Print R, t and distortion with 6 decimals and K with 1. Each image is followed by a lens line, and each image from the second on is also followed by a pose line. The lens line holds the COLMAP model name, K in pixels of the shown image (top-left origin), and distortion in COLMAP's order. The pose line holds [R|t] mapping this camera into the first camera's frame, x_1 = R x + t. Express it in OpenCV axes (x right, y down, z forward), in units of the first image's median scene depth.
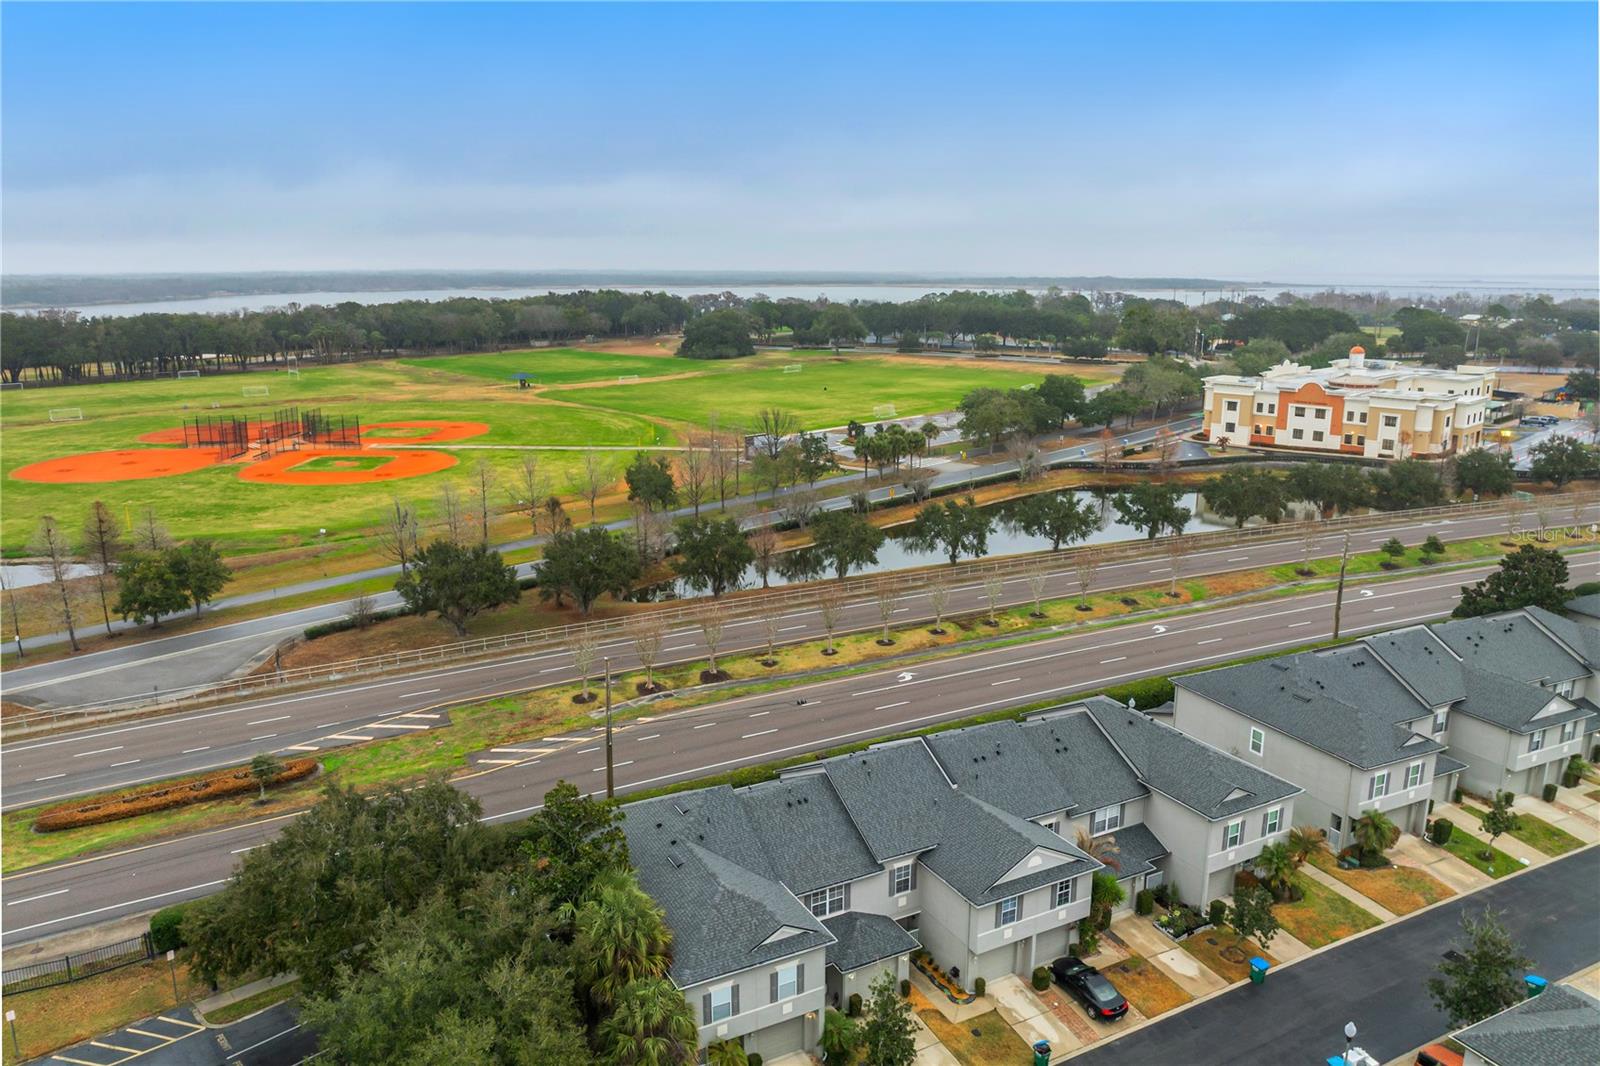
lens RADIAL K [[1147.9, 0, 800.0], [0, 1147.9, 533.0], [0, 0, 1]] dist [-0.030715, -0.000902]
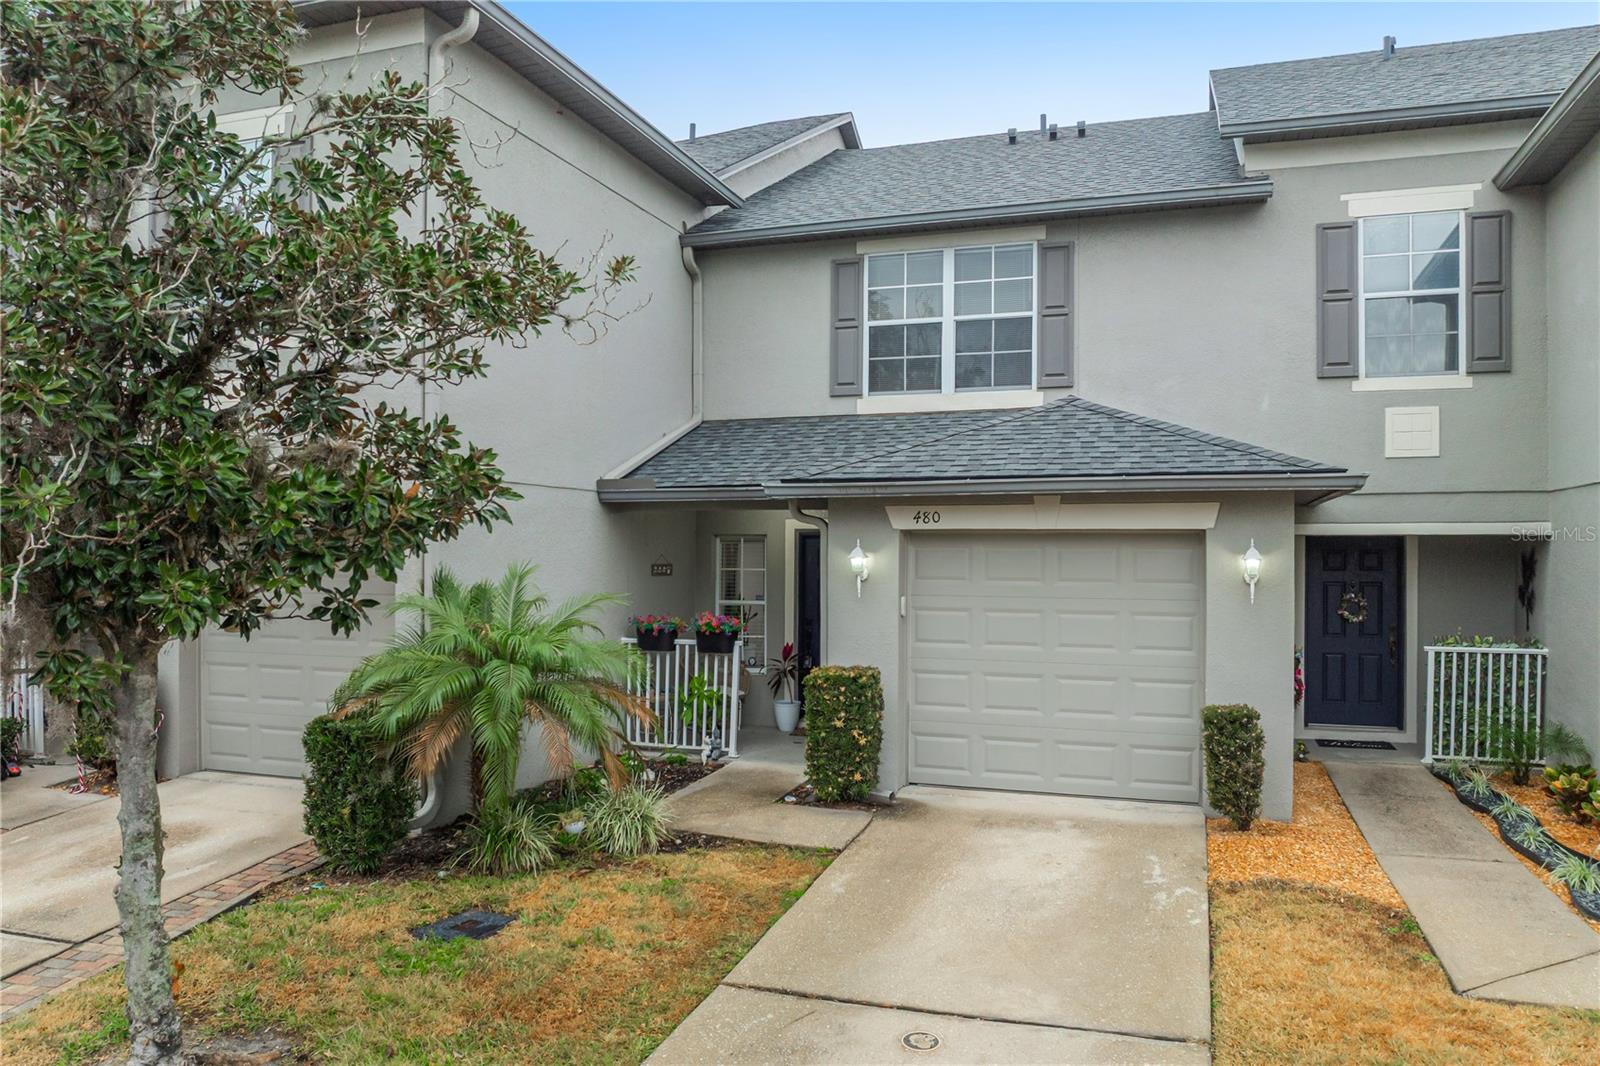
lens RADIAL K [[1147.9, 0, 800.0], [0, 1147.9, 533.0], [0, 0, 1]] dist [-0.030715, -0.000902]
pose [[0.689490, 0.001416, -0.724294, 0.160778], [-0.180327, 0.968845, -0.169768, 0.404420], [0.701488, 0.247663, 0.668264, 0.852449]]
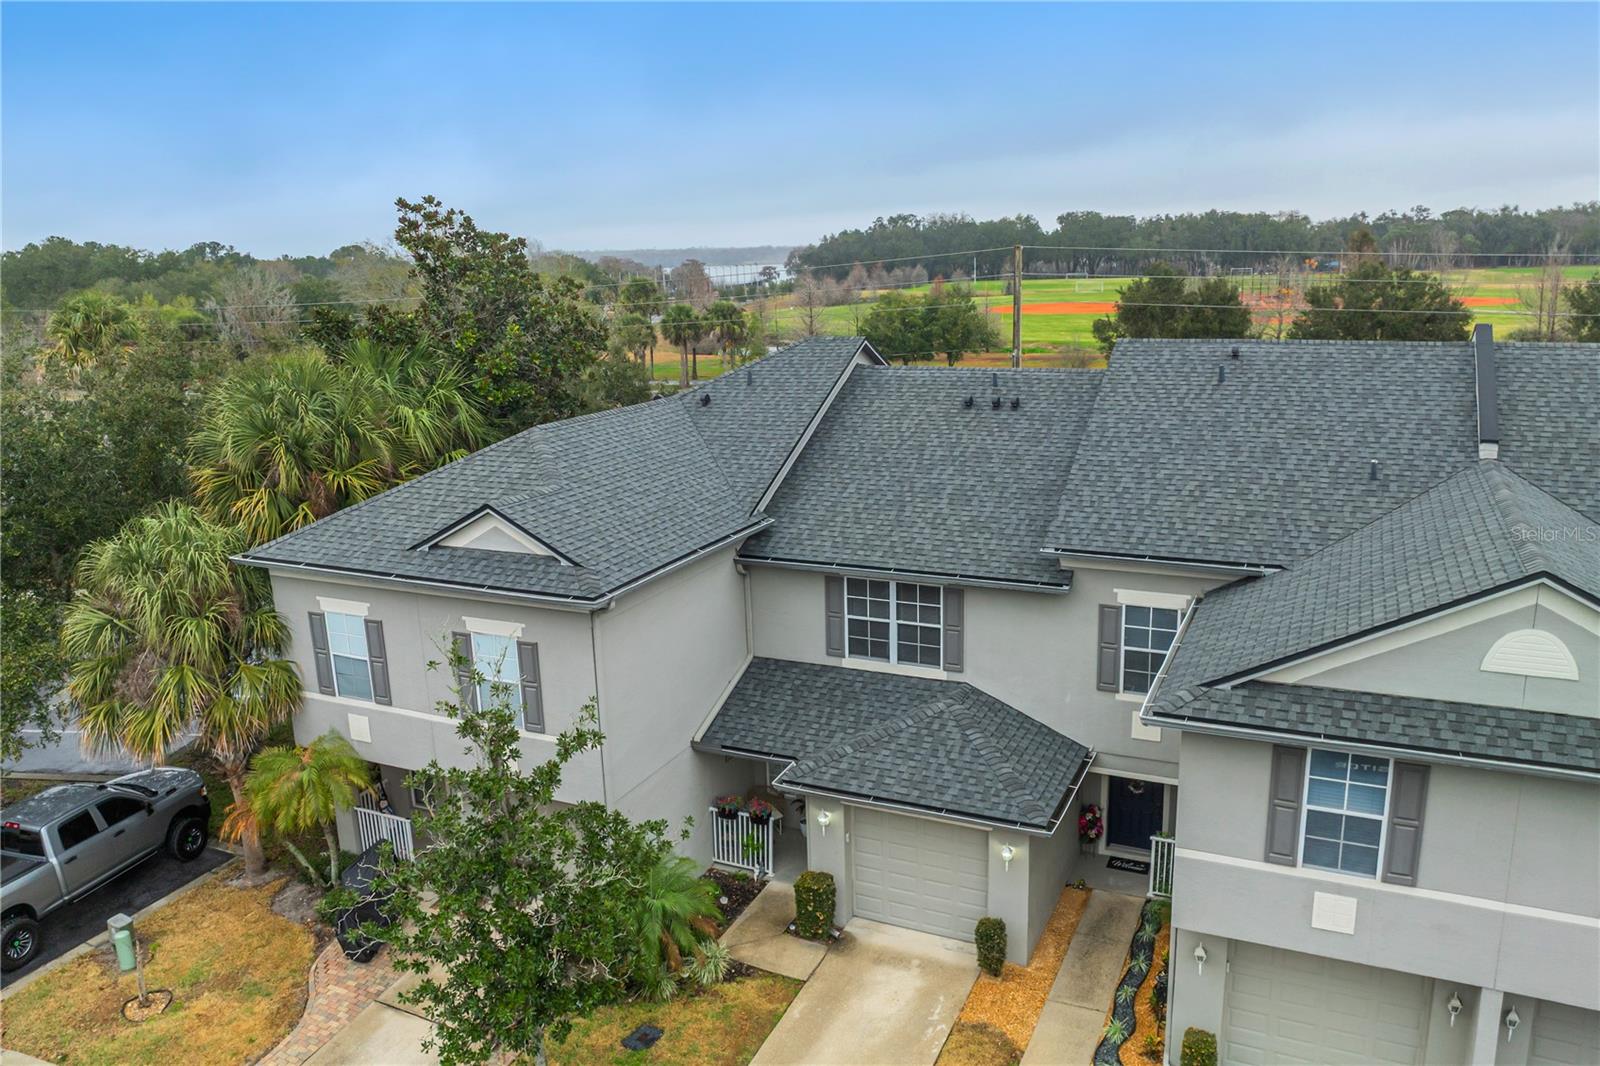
lens RADIAL K [[1189.8, 0, 800.0], [0, 1189.8, 533.0], [0, 0, 1]] dist [0.001202, -0.003074]
pose [[0.604953, 0.175046, -0.776782, 0.292660], [-0.164518, 0.981965, 0.093158, 0.266105], [0.779080, 0.071438, 0.622841, 0.747528]]
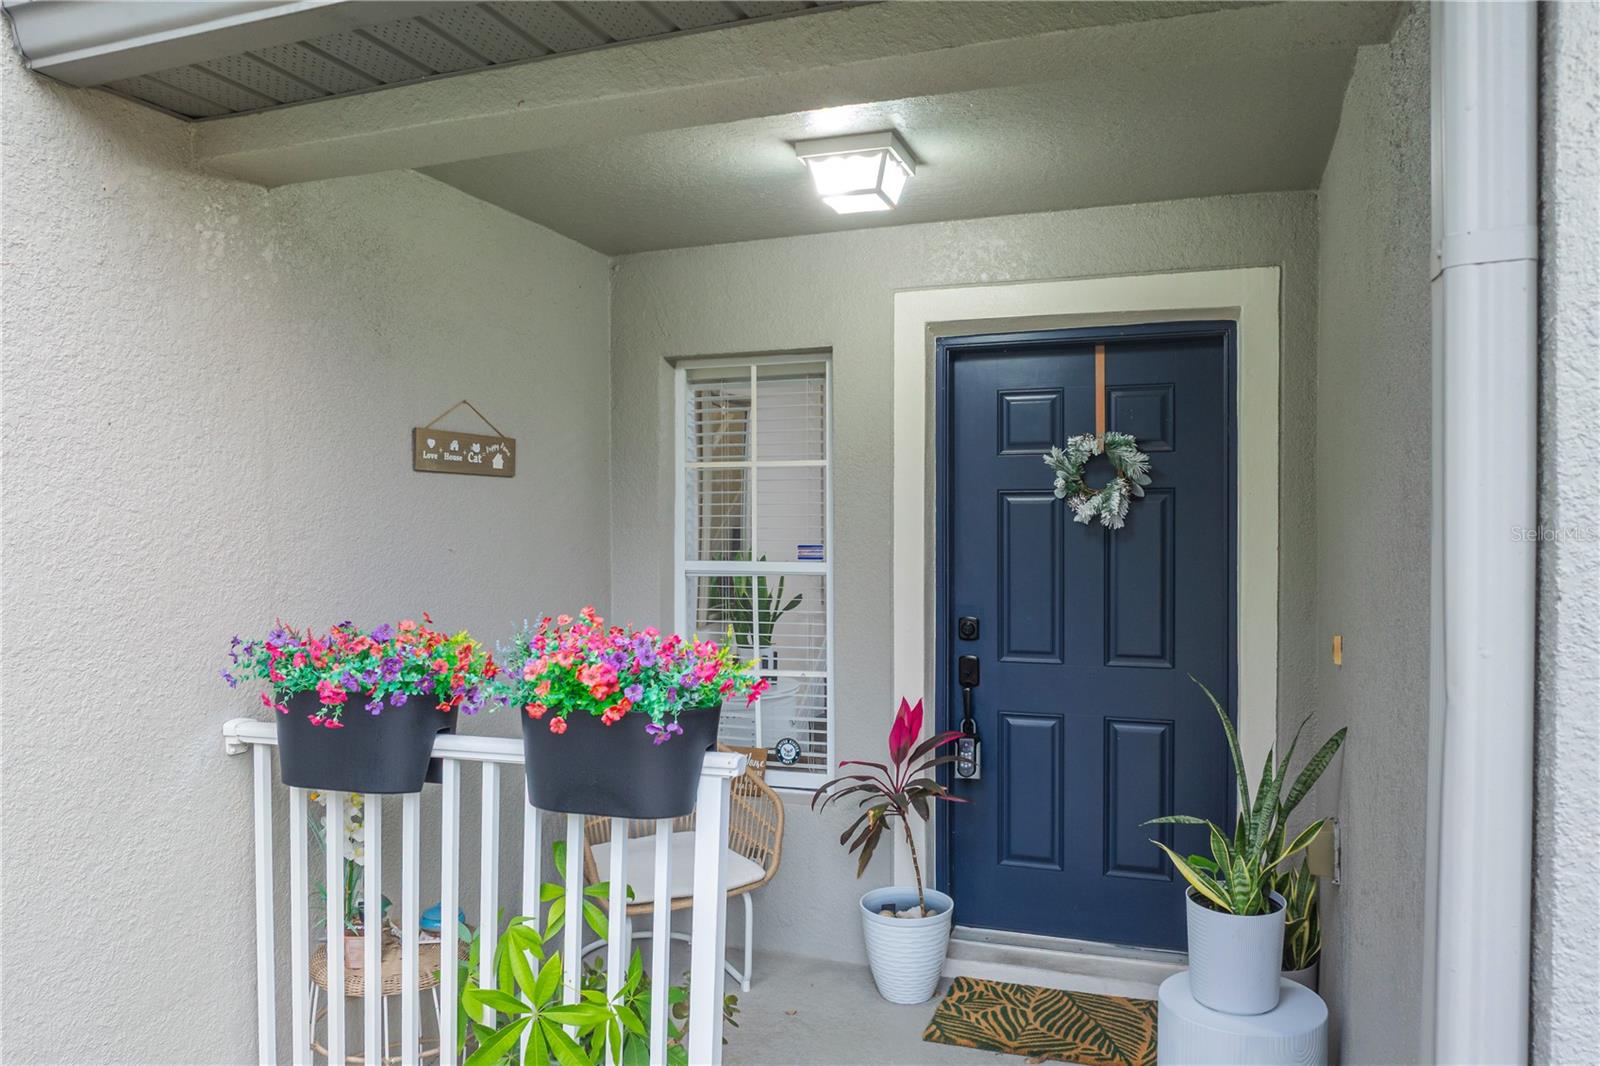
lens RADIAL K [[1147.9, 0, 800.0], [0, 1147.9, 533.0], [0, 0, 1]] dist [-0.030715, -0.000902]
pose [[0.670012, 0.017992, -0.742132, 0.042964], [-0.178405, 0.974310, -0.137447, 0.388380], [0.720594, 0.224491, 0.656010, 0.954572]]
